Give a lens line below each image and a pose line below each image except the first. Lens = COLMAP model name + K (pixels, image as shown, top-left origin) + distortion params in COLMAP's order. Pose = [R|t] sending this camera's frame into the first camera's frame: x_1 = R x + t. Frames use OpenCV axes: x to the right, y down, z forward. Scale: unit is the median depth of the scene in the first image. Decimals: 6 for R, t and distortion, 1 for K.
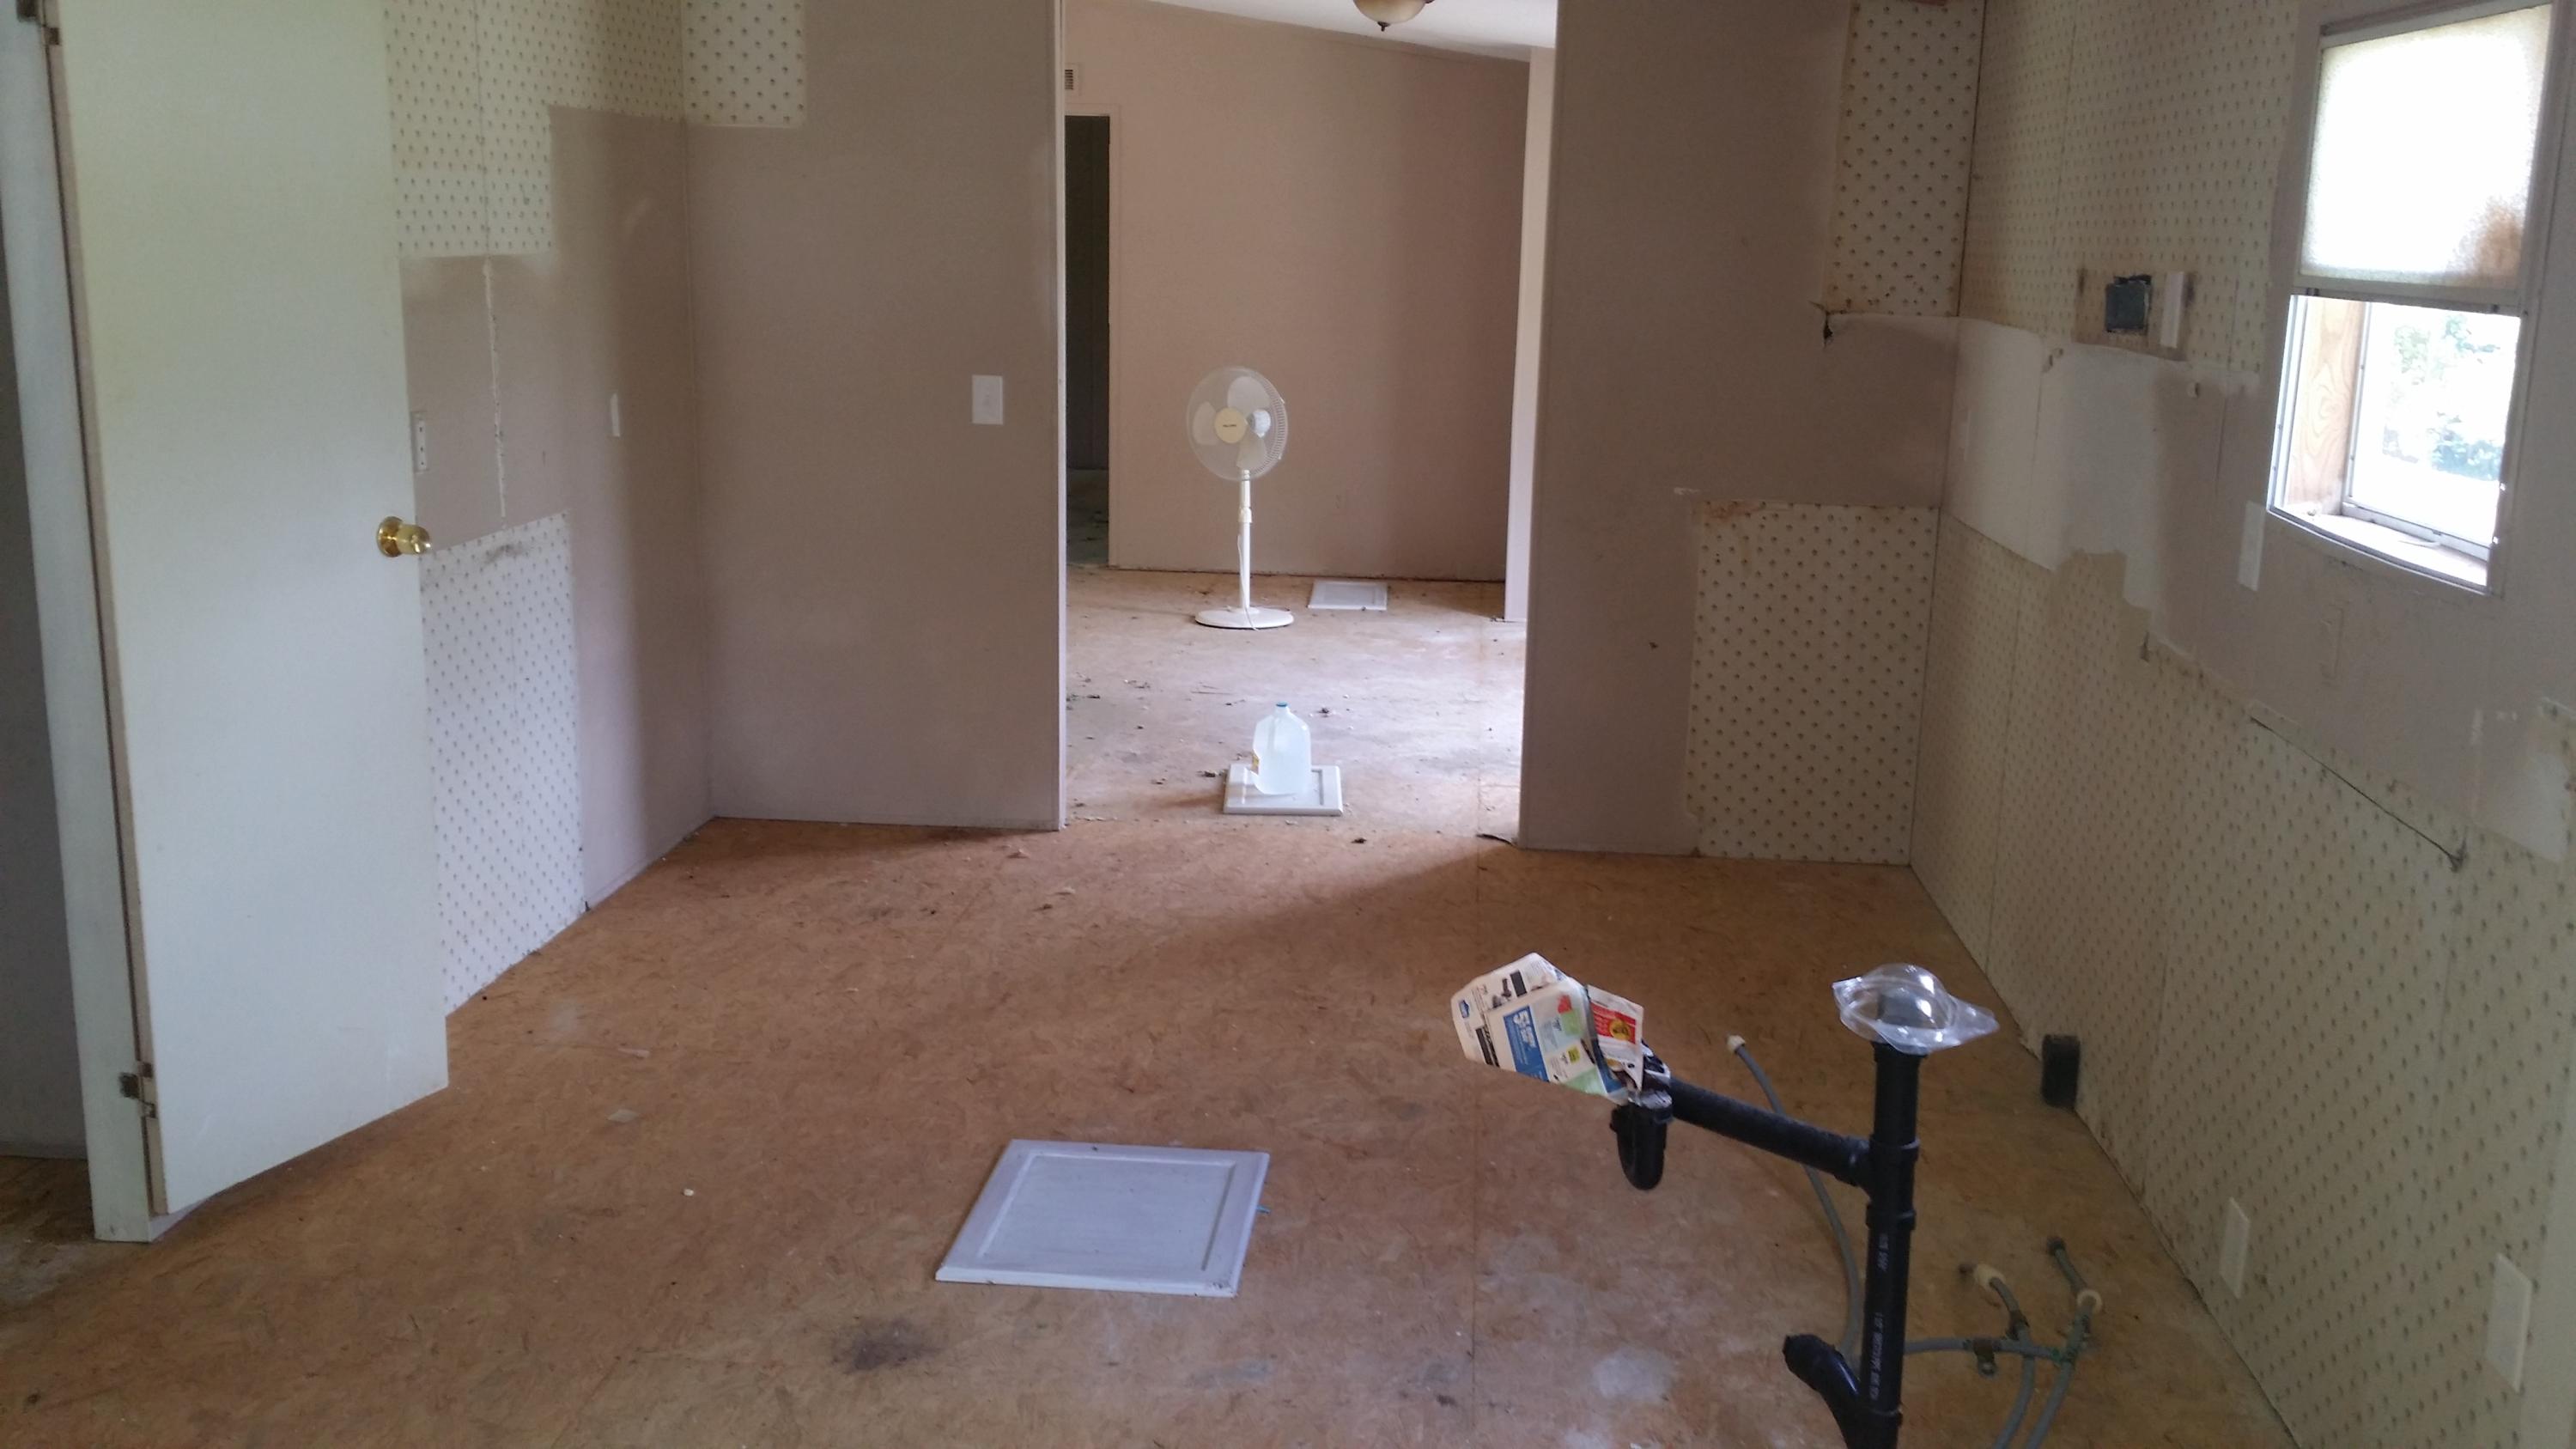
lens RADIAL K [[2324.3, 0, 1288.0], [0, 2324.3, 724.5], [0, 0, 1]] dist [0.127992, -0.287325]
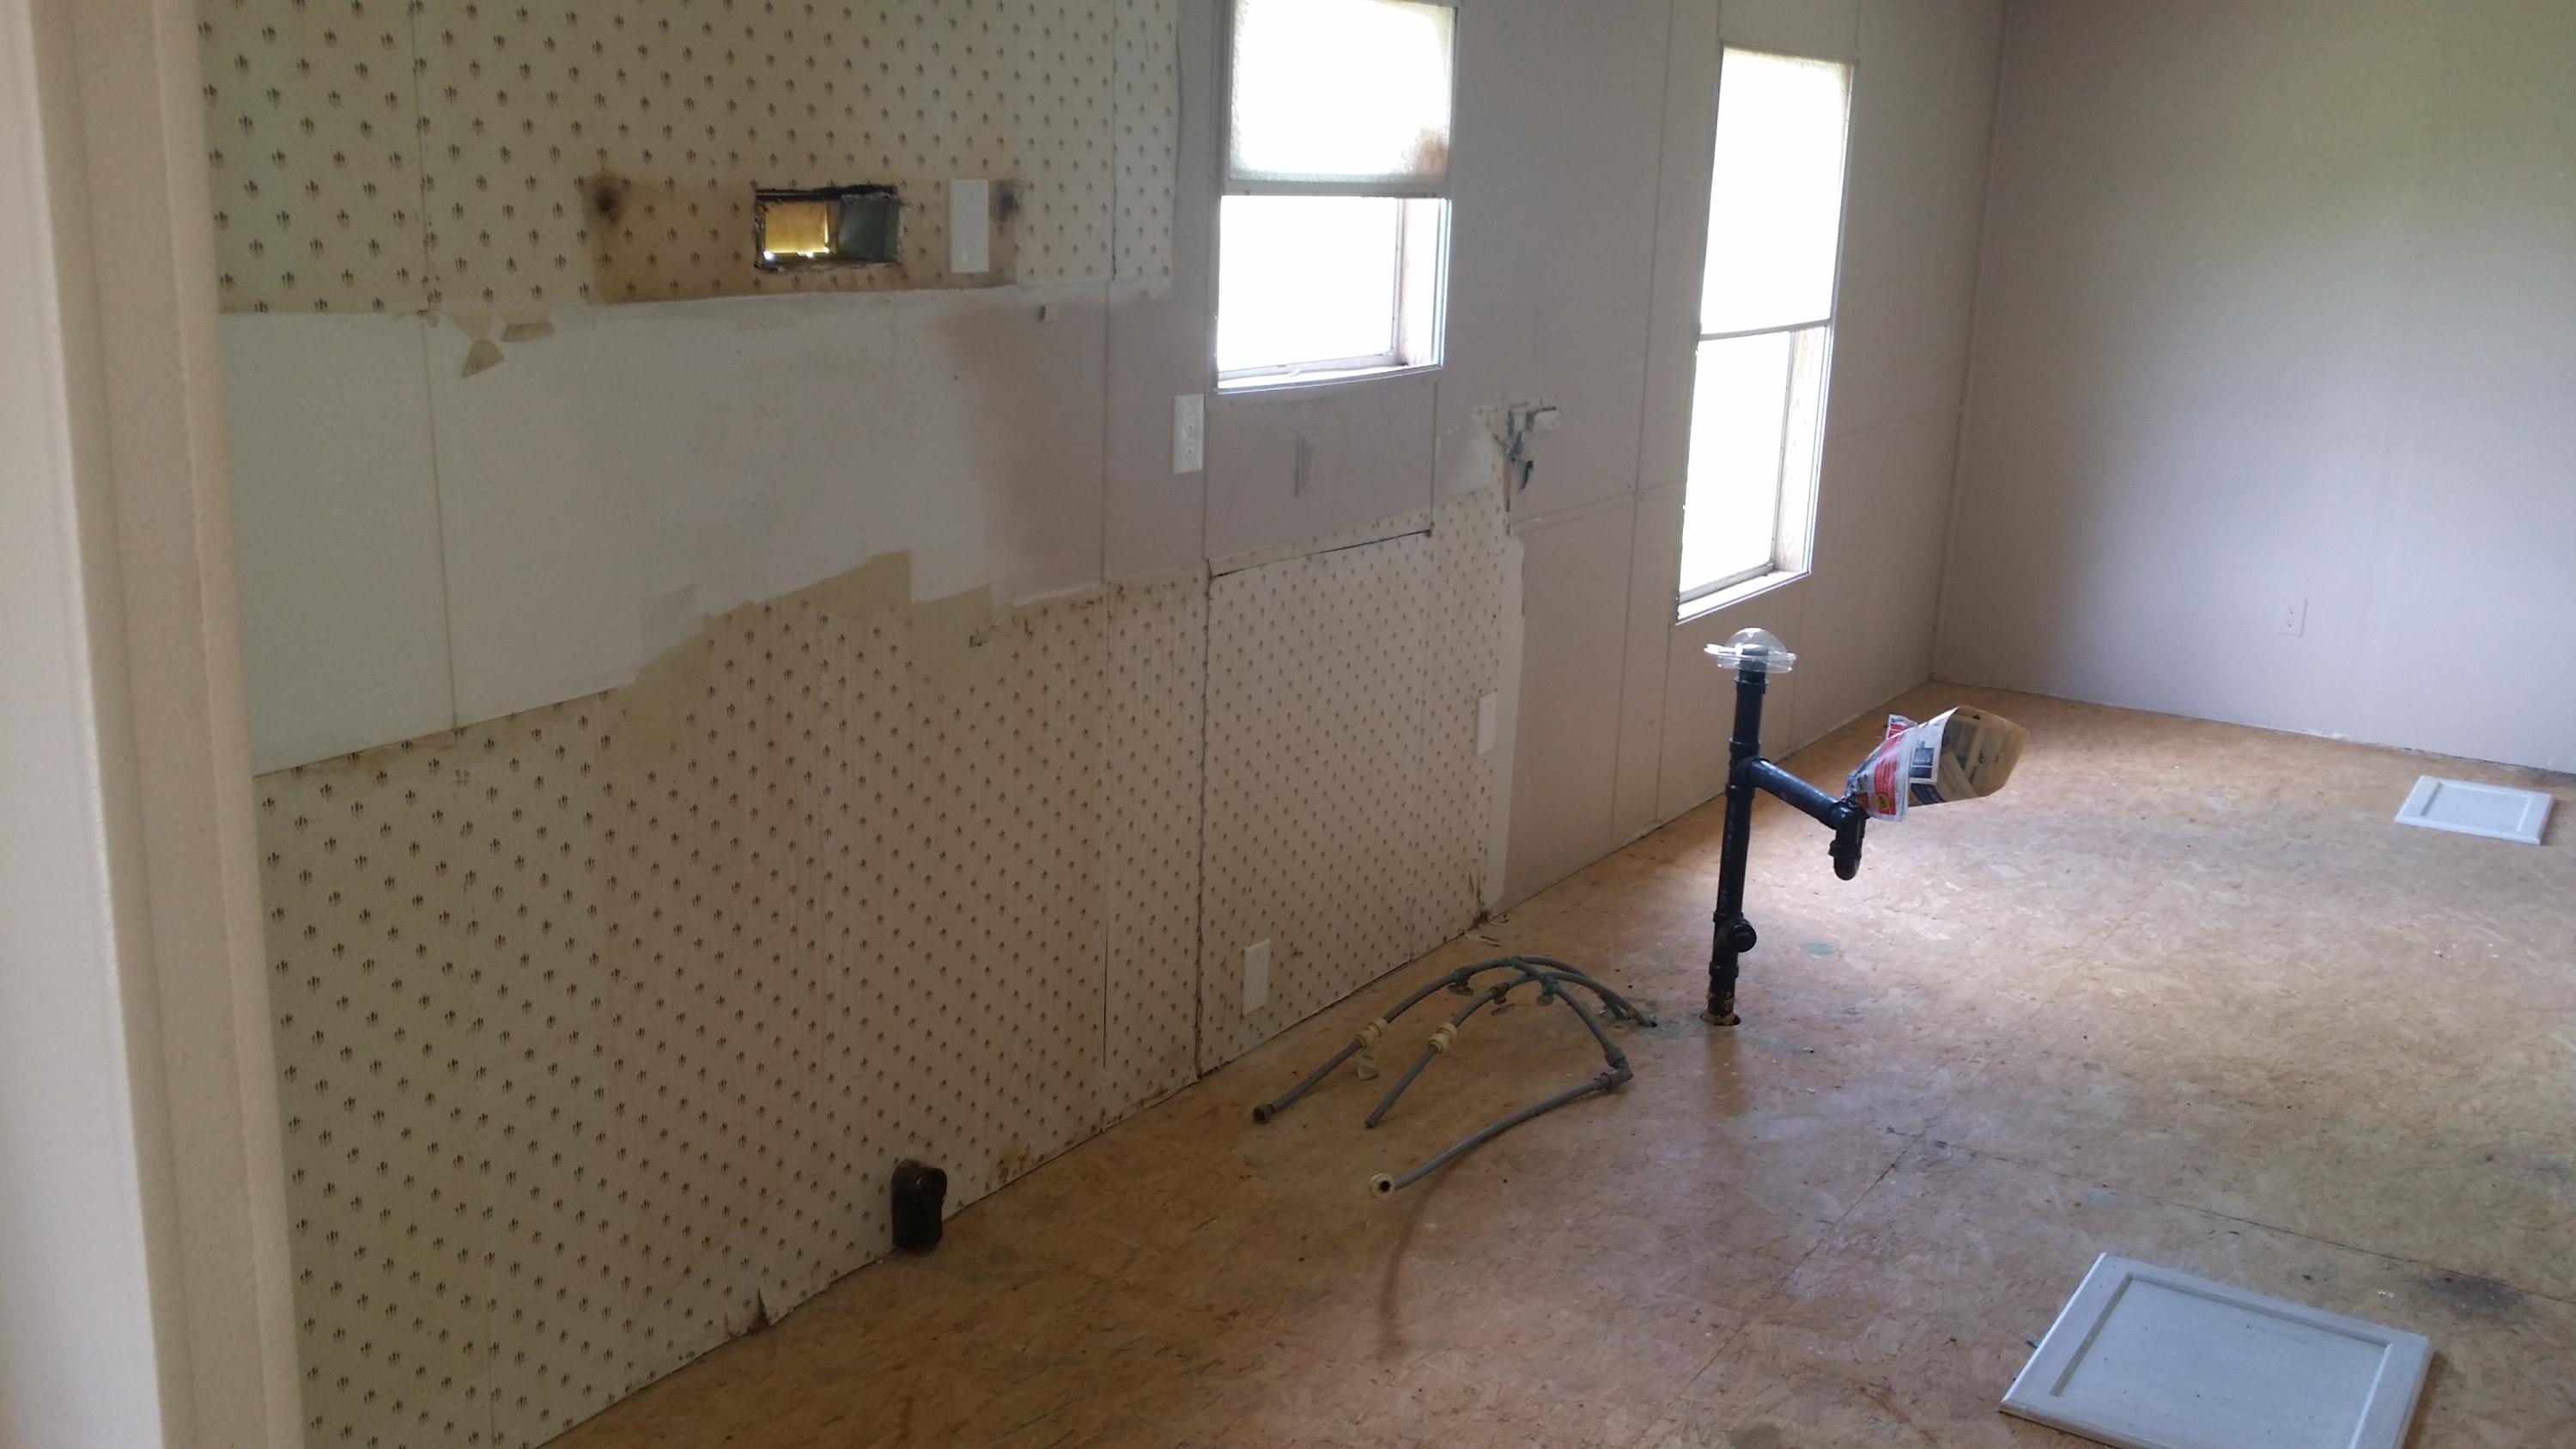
lens RADIAL K [[2286.2, 0, 1275.9], [0, 2286.2, 728.3], [0, 0, 1]] dist [0.124472, -0.236228]
pose [[-0.882607, -0.159816, 0.442113, -0.115526], [0.049328, 0.903768, 0.425171, -0.405323], [-0.467516, 0.397068, -0.789788, 1.892428]]
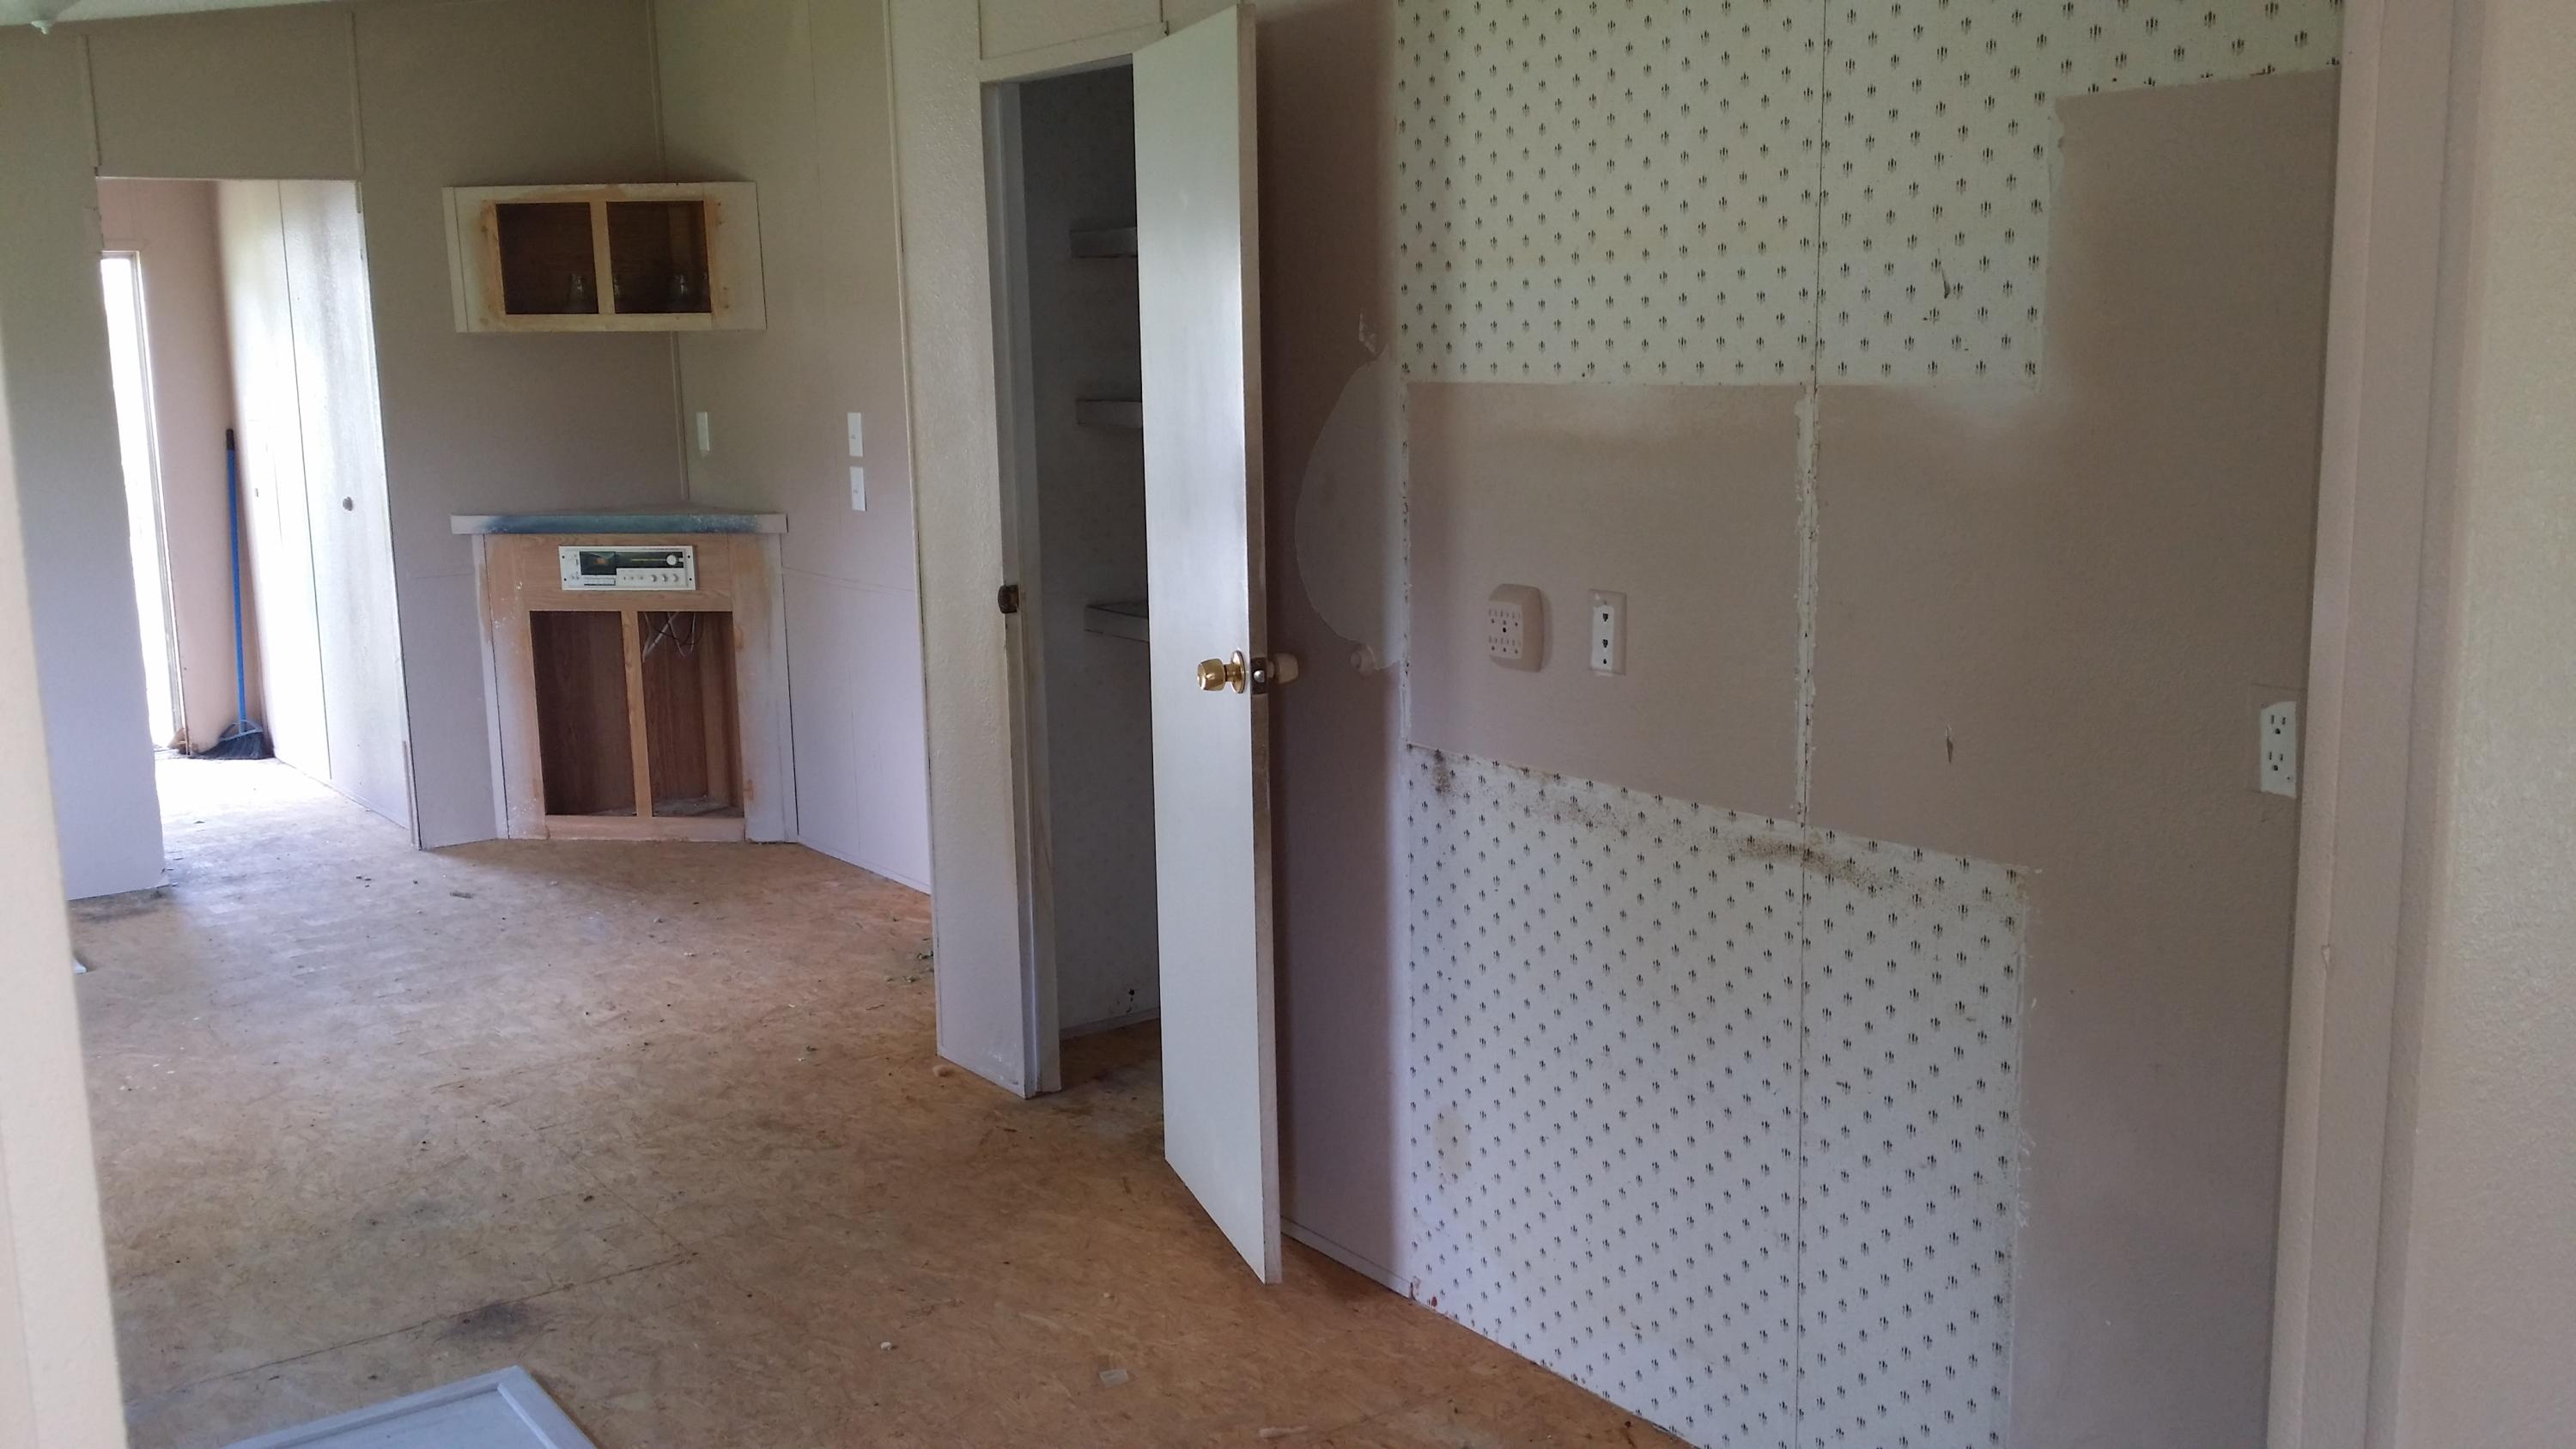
lens RADIAL K [[2279.9, 0, 1287.3], [0, 2279.9, 731.6], [0, 0, 1]] dist [0.112668, -0.242580]
pose [[-0.760238, 0.107100, -0.640755, 0.214945], [-0.132893, 0.939822, 0.314761, -0.391154], [0.635907, 0.324445, -0.700256, 1.872443]]
